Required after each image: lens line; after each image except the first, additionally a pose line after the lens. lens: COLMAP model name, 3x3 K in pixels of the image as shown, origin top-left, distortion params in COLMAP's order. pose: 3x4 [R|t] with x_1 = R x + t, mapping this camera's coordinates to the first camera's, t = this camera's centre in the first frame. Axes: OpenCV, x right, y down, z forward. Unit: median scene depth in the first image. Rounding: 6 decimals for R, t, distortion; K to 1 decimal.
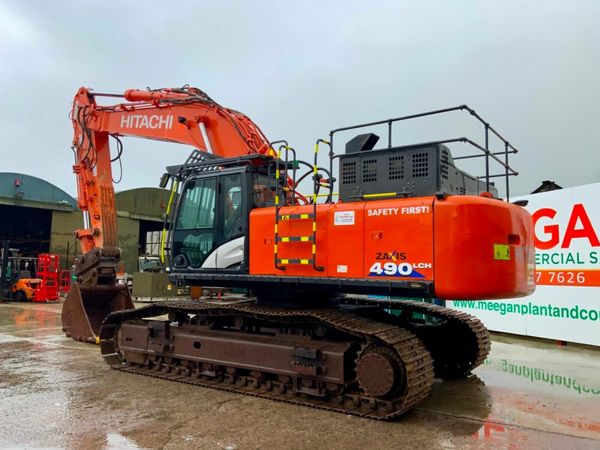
lens RADIAL K [[499.9, 0, 300.0], [0, 499.9, 225.0], [0, 0, 1]] dist [0.026019, -0.009141]
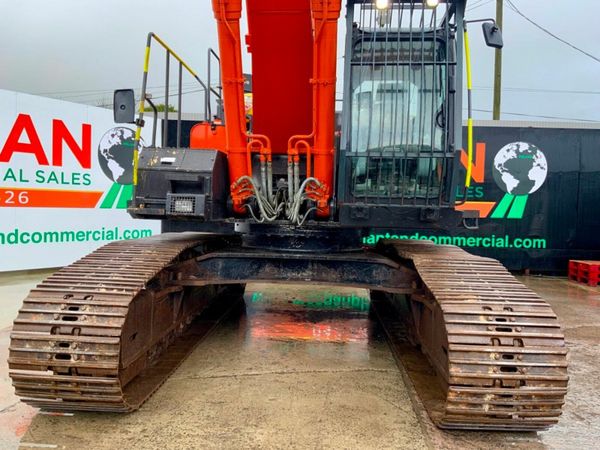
lens RADIAL K [[499.9, 0, 300.0], [0, 499.9, 225.0], [0, 0, 1]] dist [0.026019, -0.009141]
pose [[-0.536276, -0.061977, 0.841764, -0.455642], [-0.118109, 0.992998, -0.002134, 0.096073], [-0.835738, -0.100565, -0.539841, 1.059042]]
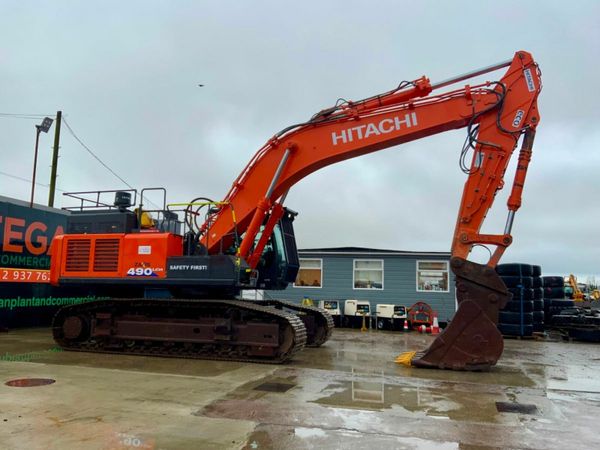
lens RADIAL K [[499.9, 0, 300.0], [0, 499.9, 225.0], [0, 0, 1]] dist [0.026019, -0.009141]
pose [[-0.962648, -0.077335, -0.259477, 0.042872], [-0.019782, 0.975869, -0.217458, 0.180735], [0.270033, -0.204203, -0.940948, 1.813082]]
